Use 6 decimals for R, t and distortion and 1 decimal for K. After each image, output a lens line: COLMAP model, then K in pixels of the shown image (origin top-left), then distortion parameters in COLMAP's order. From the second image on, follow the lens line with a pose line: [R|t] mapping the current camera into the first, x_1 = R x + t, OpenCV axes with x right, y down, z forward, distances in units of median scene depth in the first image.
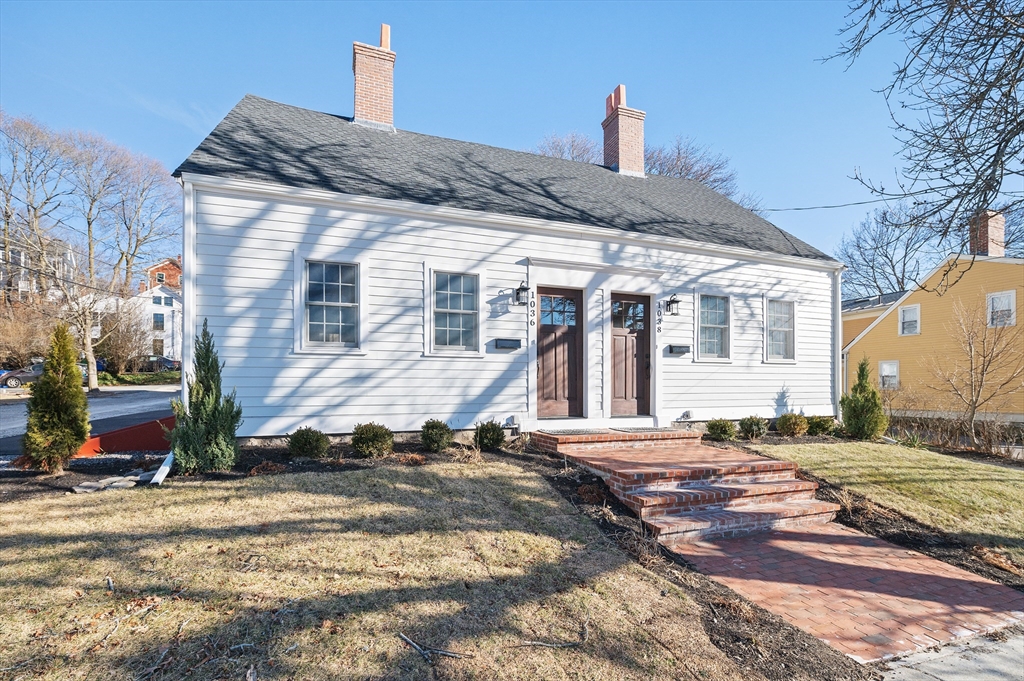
lens RADIAL K [[459.4, 0, 512.2], [0, 459.4, 385.7], [0, 0, 1]] dist [0.000231, 0.000010]
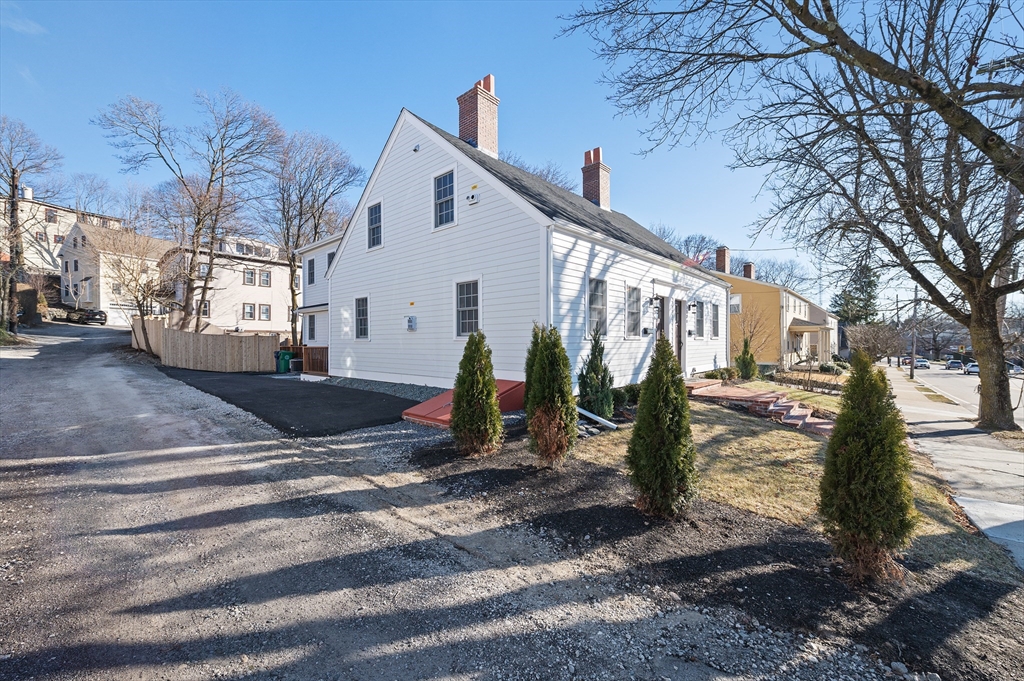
lens RADIAL K [[409.3, 0, 512.4], [0, 409.3, 342.4], [0, 0, 1]] dist [0.004866, -0.000520]
pose [[0.883513, -0.005399, 0.468375, -1.170335], [0.003768, 0.999983, 0.004418, -0.062244], [-0.468391, -0.002138, 0.883519, -0.065736]]
